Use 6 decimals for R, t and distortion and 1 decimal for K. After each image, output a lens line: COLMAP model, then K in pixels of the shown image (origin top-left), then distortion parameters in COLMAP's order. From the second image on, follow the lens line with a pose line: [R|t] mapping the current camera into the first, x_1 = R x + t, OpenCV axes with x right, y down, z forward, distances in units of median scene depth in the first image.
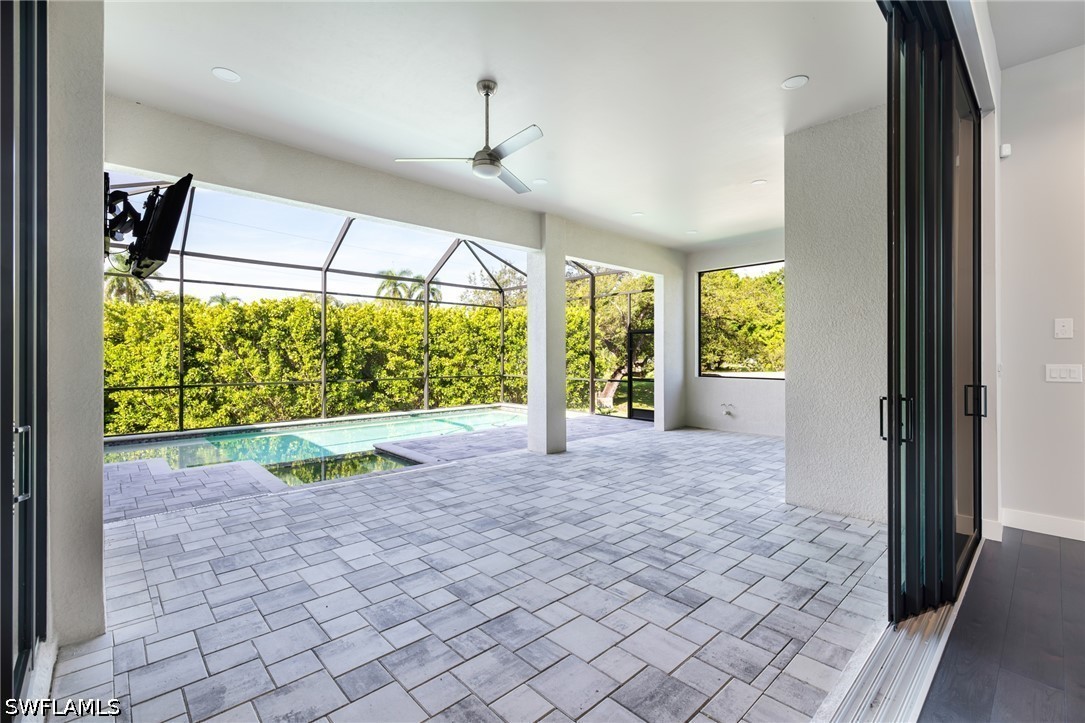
lens RADIAL K [[478.6, 0, 537.0], [0, 478.6, 353.2], [0, 0, 1]] dist [-0.000329, -0.000054]
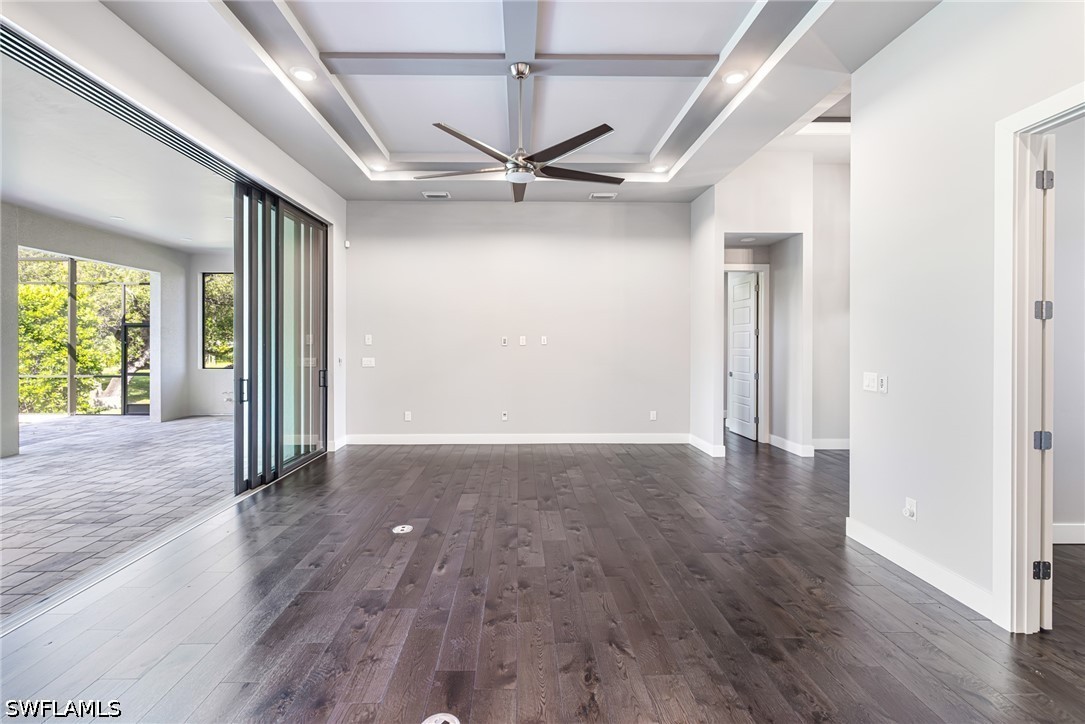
lens RADIAL K [[482.4, 0, 534.8], [0, 482.4, 344.5], [0, 0, 1]] dist [0.000920, 0.000088]
pose [[0.663521, -0.002209, 0.748155, 0.016039], [-0.003987, 0.999971, 0.006488, -0.014397], [-0.748147, -0.007288, 0.663493, -0.254745]]
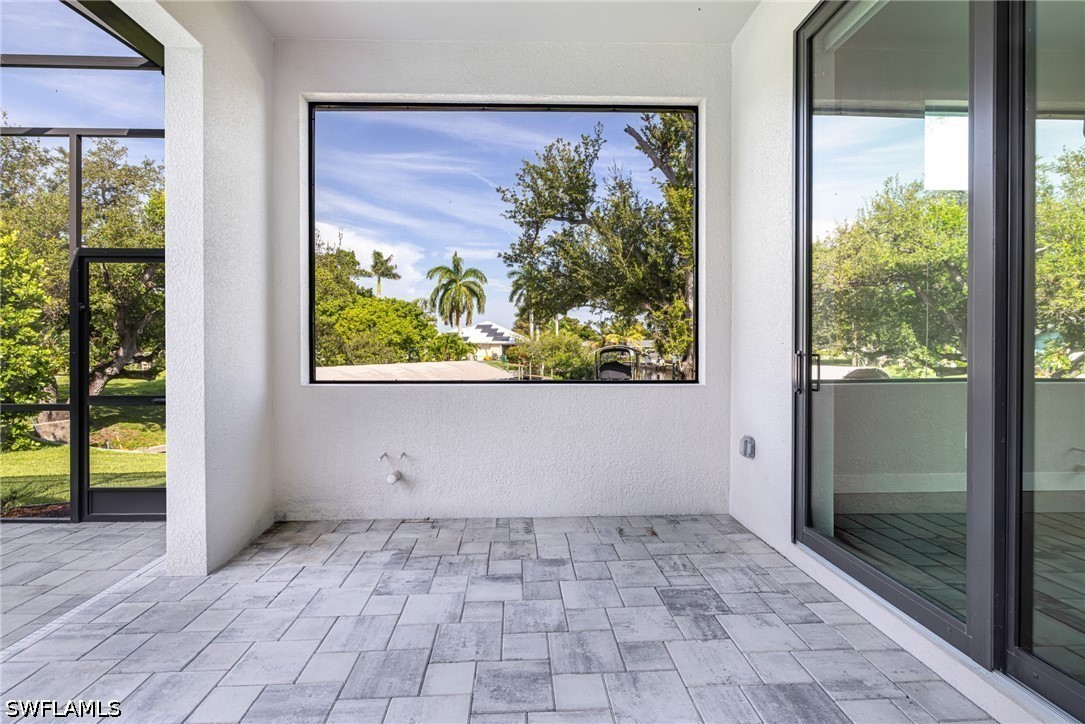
lens RADIAL K [[494.9, 0, 522.5], [0, 494.9, 352.9], [0, 0, 1]] dist [-0.002101, -0.000359]
pose [[0.656006, -0.008657, 0.754706, 0.136958], [-0.002295, 0.999907, 0.013464, 0.016977], [-0.754752, -0.010565, 0.655925, 0.545574]]
